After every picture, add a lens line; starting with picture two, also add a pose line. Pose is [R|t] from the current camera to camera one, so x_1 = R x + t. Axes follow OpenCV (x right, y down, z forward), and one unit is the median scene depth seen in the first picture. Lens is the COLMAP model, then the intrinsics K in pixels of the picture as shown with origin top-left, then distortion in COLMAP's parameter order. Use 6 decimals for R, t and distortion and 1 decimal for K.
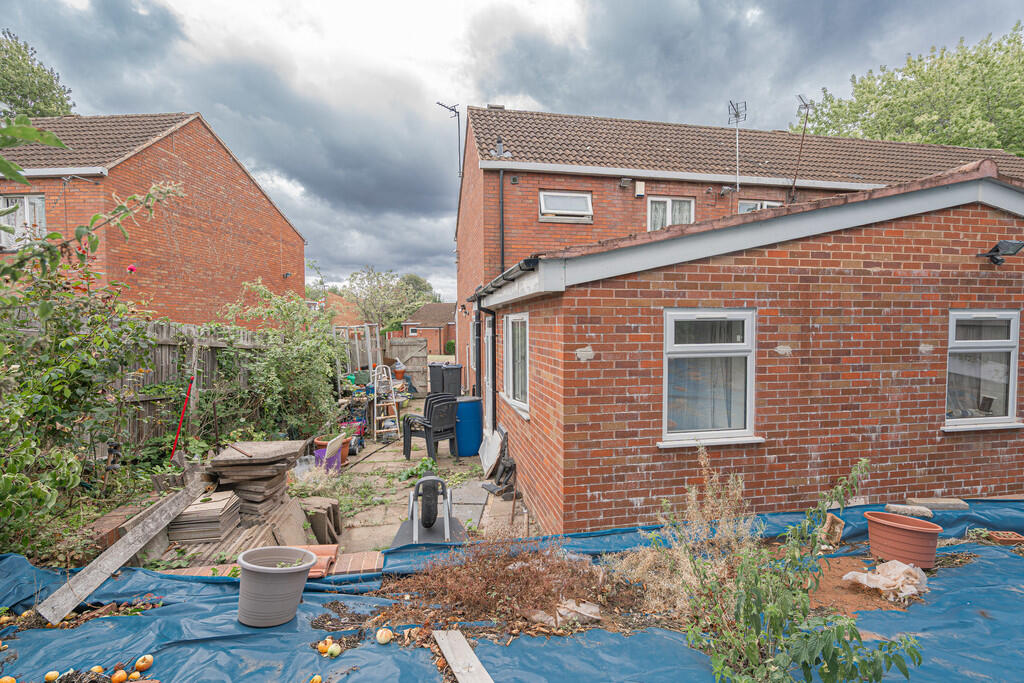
lens RADIAL K [[459.3, 0, 511.7], [0, 459.3, 342.6], [0, 0, 1]] dist [-0.003140, 0.000851]
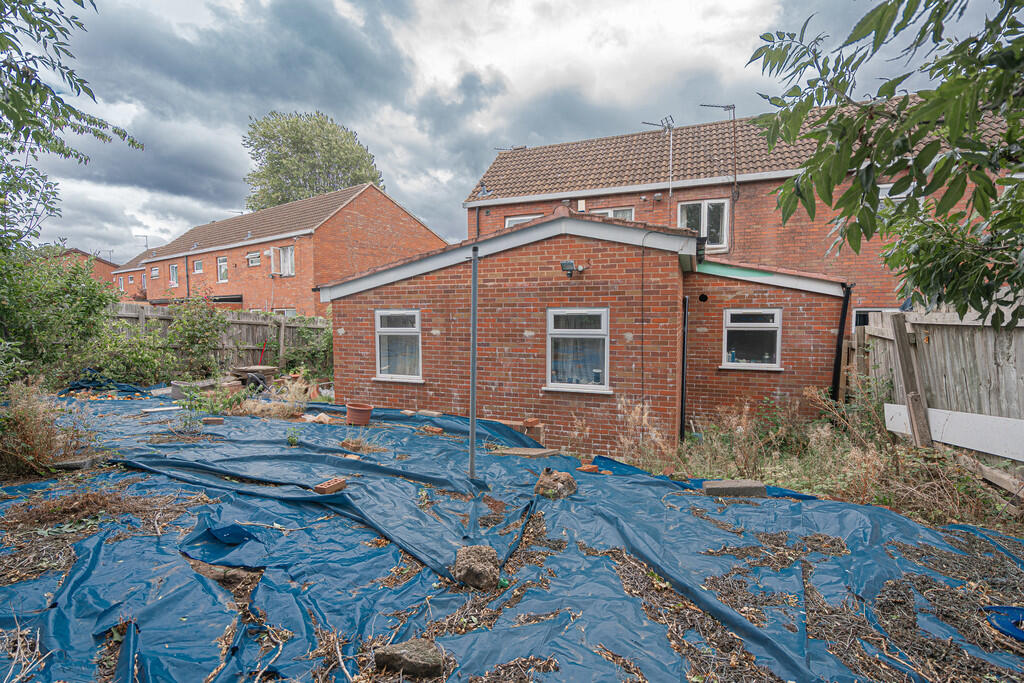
lens RADIAL K [[459.3, 0, 509.4], [0, 459.3, 341.3], [0, 0, 1]] dist [-0.003140, 0.000851]
pose [[0.852104, 0.031815, -0.522404, 1.696769], [-0.020718, 0.999419, 0.027071, -0.002835], [0.522961, -0.012244, 0.852268, -0.340508]]
